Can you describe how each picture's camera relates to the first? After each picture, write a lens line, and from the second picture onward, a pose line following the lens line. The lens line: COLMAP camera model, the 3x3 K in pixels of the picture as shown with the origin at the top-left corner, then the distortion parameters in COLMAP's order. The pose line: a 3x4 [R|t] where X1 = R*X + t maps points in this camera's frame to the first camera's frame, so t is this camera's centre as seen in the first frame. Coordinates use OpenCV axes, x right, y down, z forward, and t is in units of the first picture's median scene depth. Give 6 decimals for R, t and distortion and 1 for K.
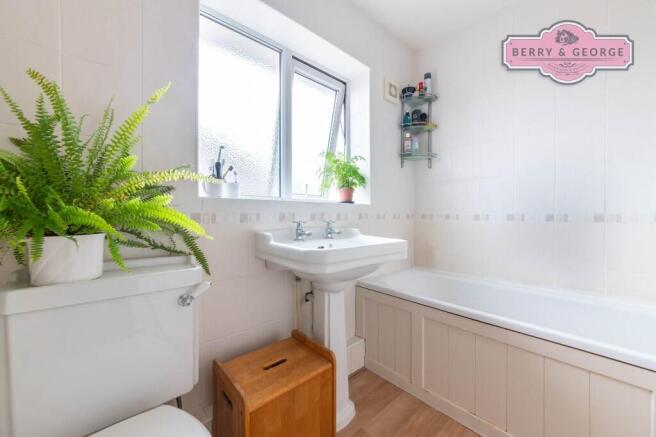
lens RADIAL K [[243.9, 0, 328.8], [0, 243.9, 214.9], [0, 0, 1]] dist [-0.003765, 0.000459]
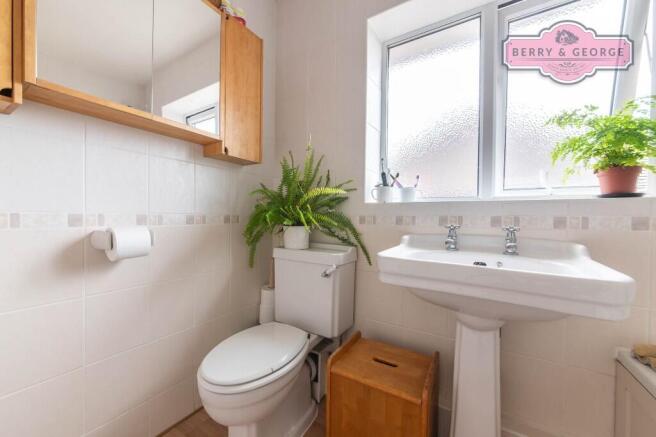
lens RADIAL K [[243.9, 0, 329.1], [0, 243.9, 219.8], [0, 0, 1]] dist [-0.003765, 0.000459]
pose [[0.299503, 0.016554, -0.953952, 1.155412], [-0.010595, 0.999846, 0.014024, -0.001711], [0.954036, 0.005907, 0.299632, 0.787785]]
